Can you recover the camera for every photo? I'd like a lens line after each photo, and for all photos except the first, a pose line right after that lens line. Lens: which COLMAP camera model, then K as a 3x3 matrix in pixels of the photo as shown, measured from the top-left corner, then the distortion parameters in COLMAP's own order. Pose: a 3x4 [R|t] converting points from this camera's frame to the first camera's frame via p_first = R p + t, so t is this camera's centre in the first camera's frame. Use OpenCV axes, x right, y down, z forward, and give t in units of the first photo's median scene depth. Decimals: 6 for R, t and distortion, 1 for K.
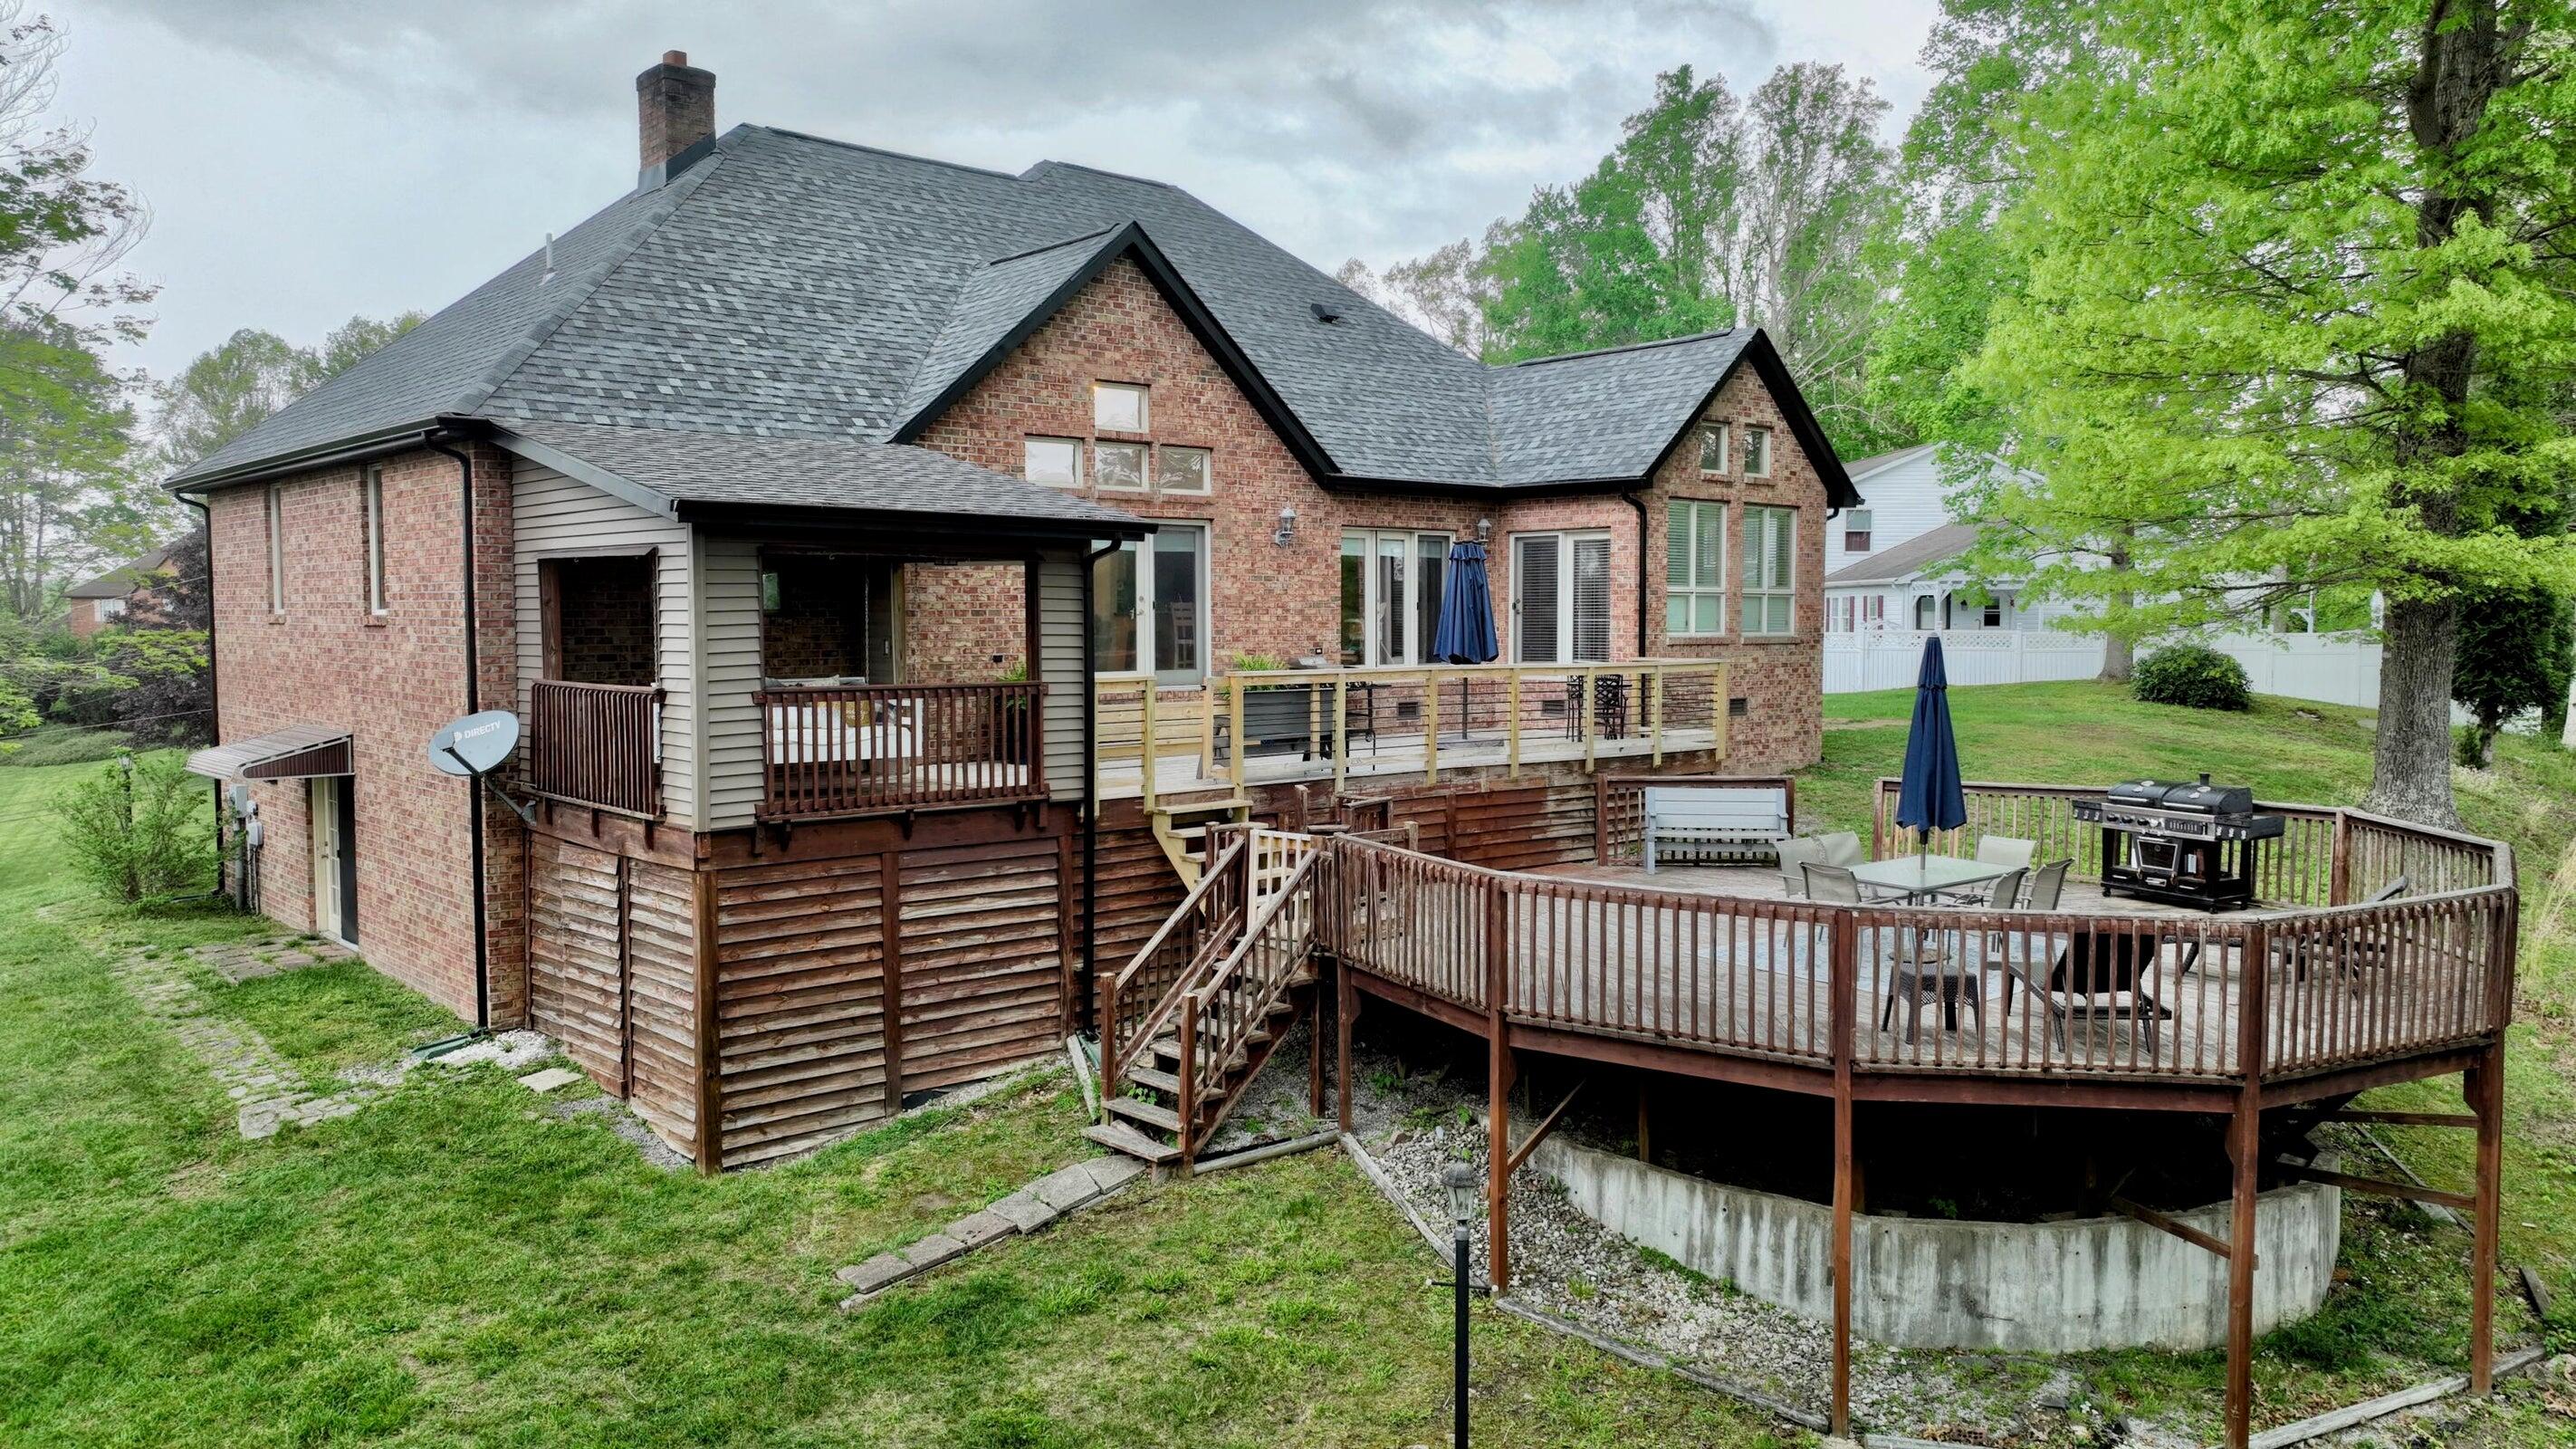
lens RADIAL K [[1809.4, 0, 1291.7], [0, 1809.4, 728.7], [0, 0, 1]] dist [0.001431, 0.012369]
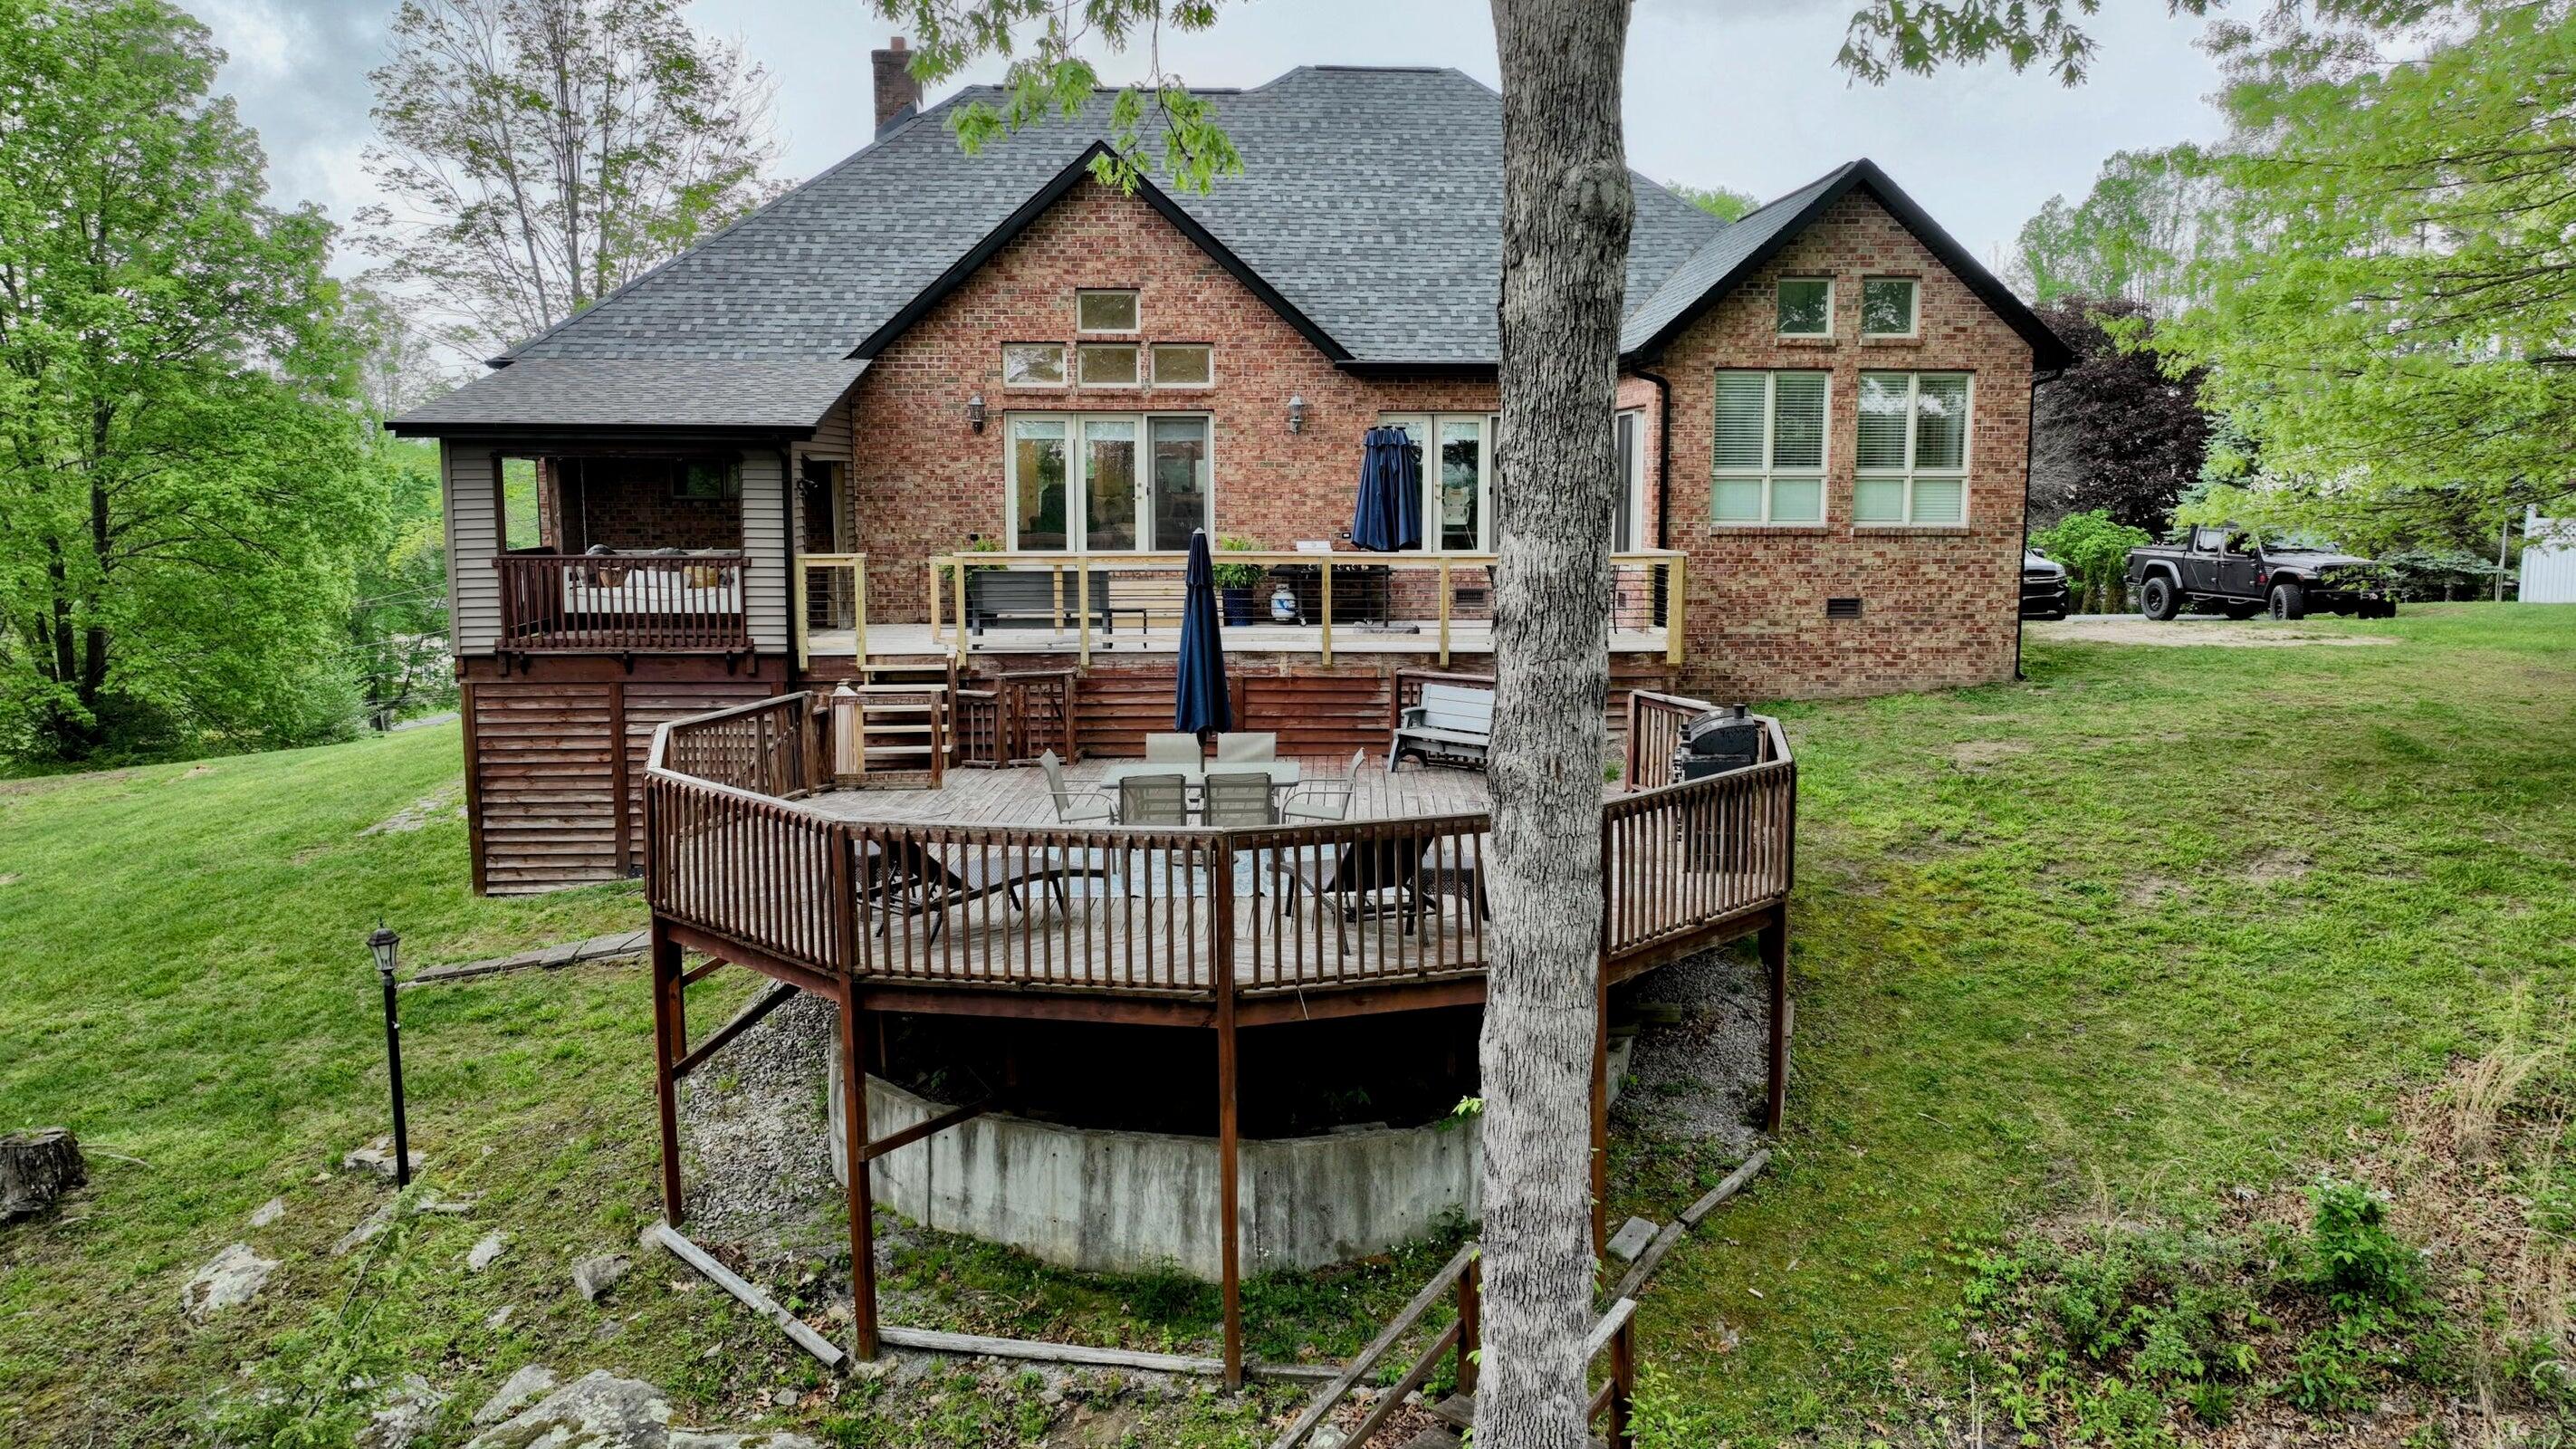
lens RADIAL K [[1809.4, 0, 1289.8], [0, 1809.4, 727.8], [0, 0, 1]] dist [0.001431, 0.012369]
pose [[0.782758, 0.083149, -0.616746, 0.742596], [-0.040012, 0.995708, 0.083458, -0.021790], [0.621038, -0.040650, 0.782726, 0.202531]]
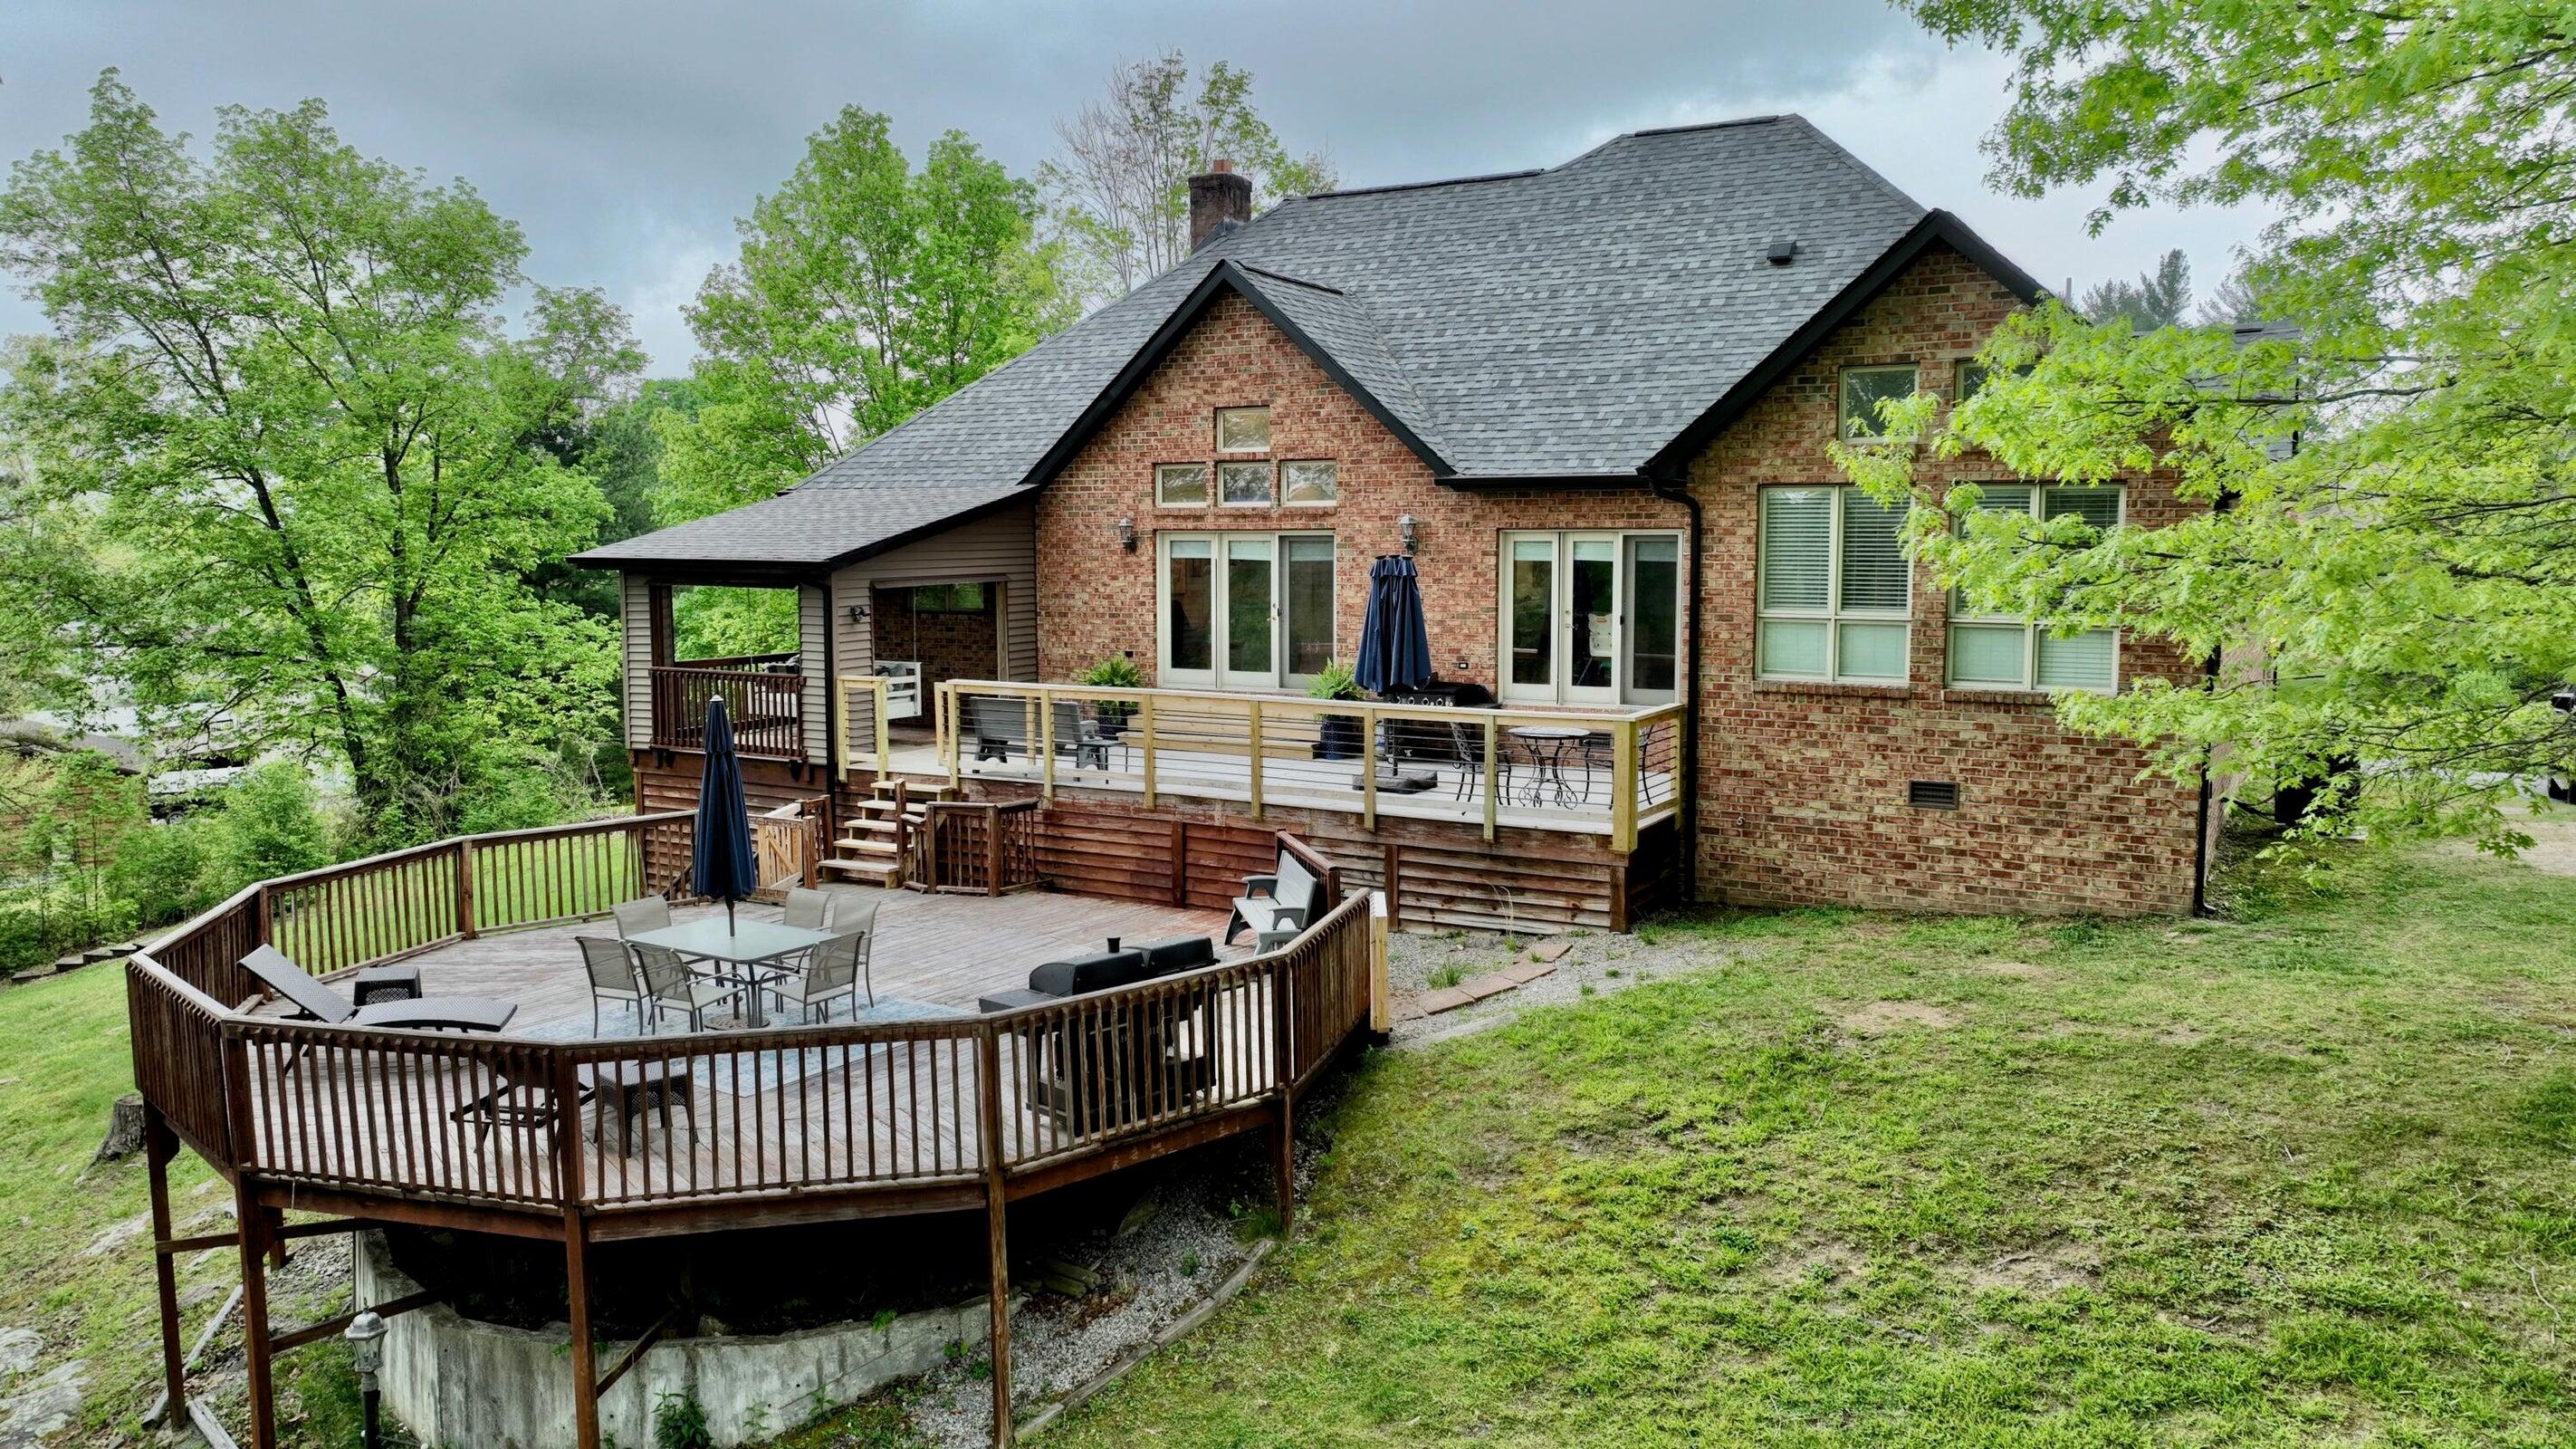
lens RADIAL K [[1809.4, 0, 1282.3], [0, 1809.4, 725.7], [0, 0, 1]] dist [0.001431, 0.012369]
pose [[0.298322, 0.102827, -0.948910, 1.023734], [-0.057867, 0.994300, 0.089553, -0.105786], [0.952710, 0.028195, 0.302571, 0.742339]]
